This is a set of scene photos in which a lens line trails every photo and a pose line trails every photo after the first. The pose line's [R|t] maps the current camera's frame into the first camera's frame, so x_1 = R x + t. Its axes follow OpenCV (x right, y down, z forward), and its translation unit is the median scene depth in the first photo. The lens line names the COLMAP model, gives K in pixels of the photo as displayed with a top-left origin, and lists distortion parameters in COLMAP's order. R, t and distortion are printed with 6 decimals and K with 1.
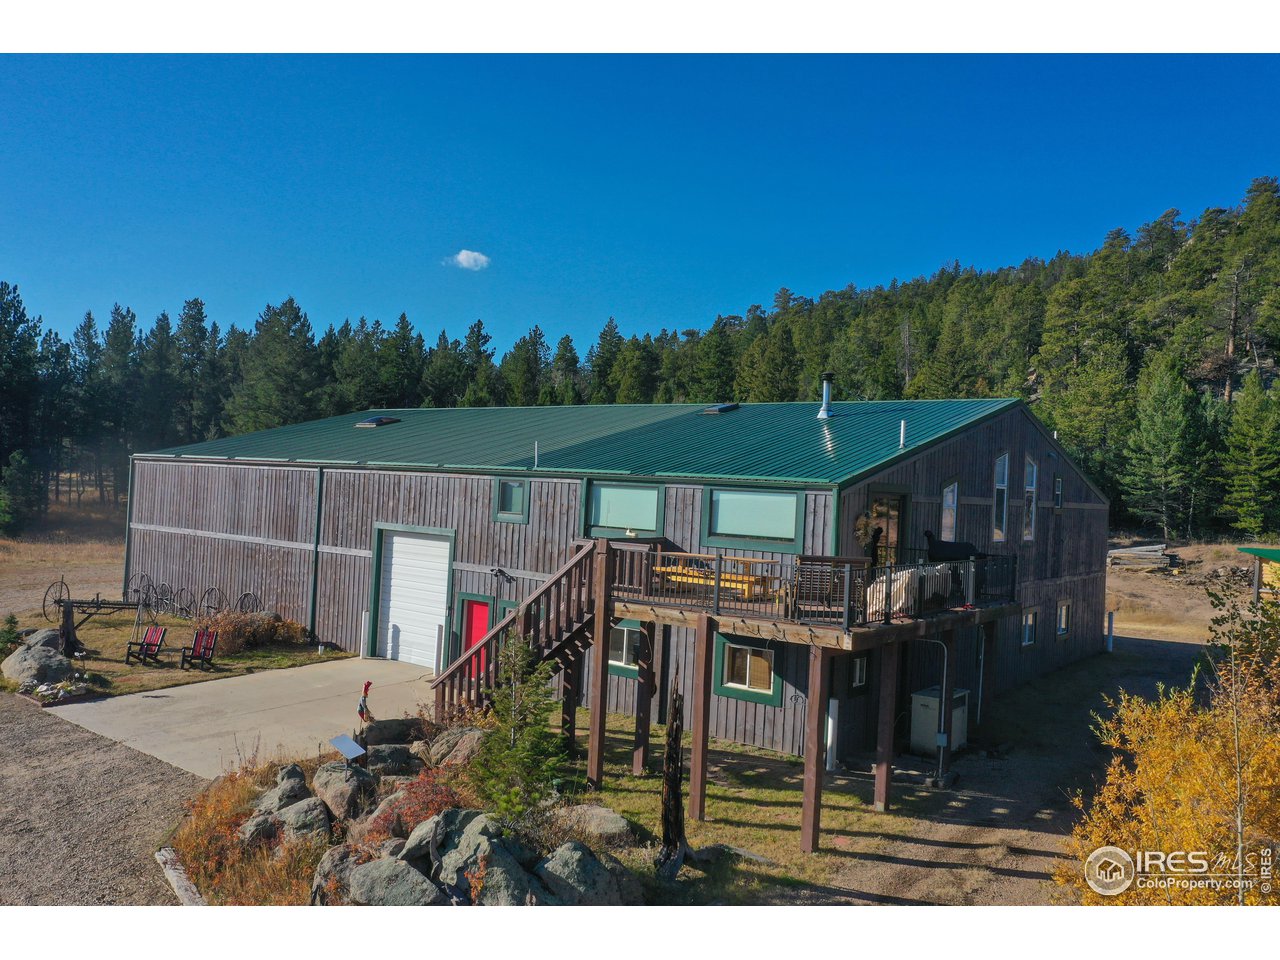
lens RADIAL K [[516.4, 0, 635.5], [0, 516.4, 488.8], [0, 0, 1]] dist [-0.000247, -0.000147]
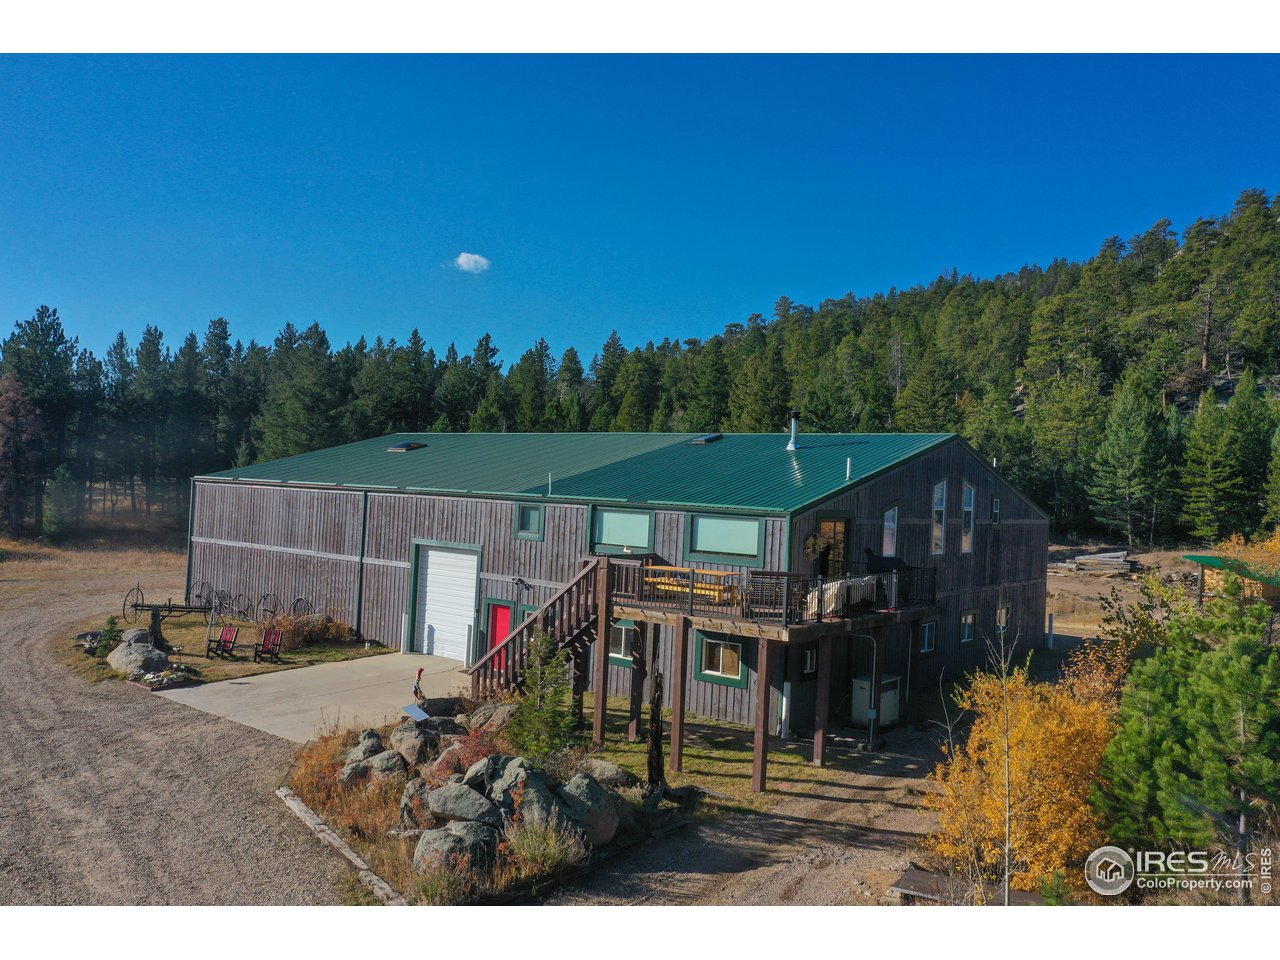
lens RADIAL K [[516.4, 0, 635.5], [0, 516.4, 488.8], [0, 0, 1]] dist [-0.000247, -0.000147]
pose [[0.999960, -0.003030, -0.008409, 0.013316], [0.002977, 0.999976, -0.006332, -0.033034], [0.008428, 0.006307, 0.999945, -0.149765]]
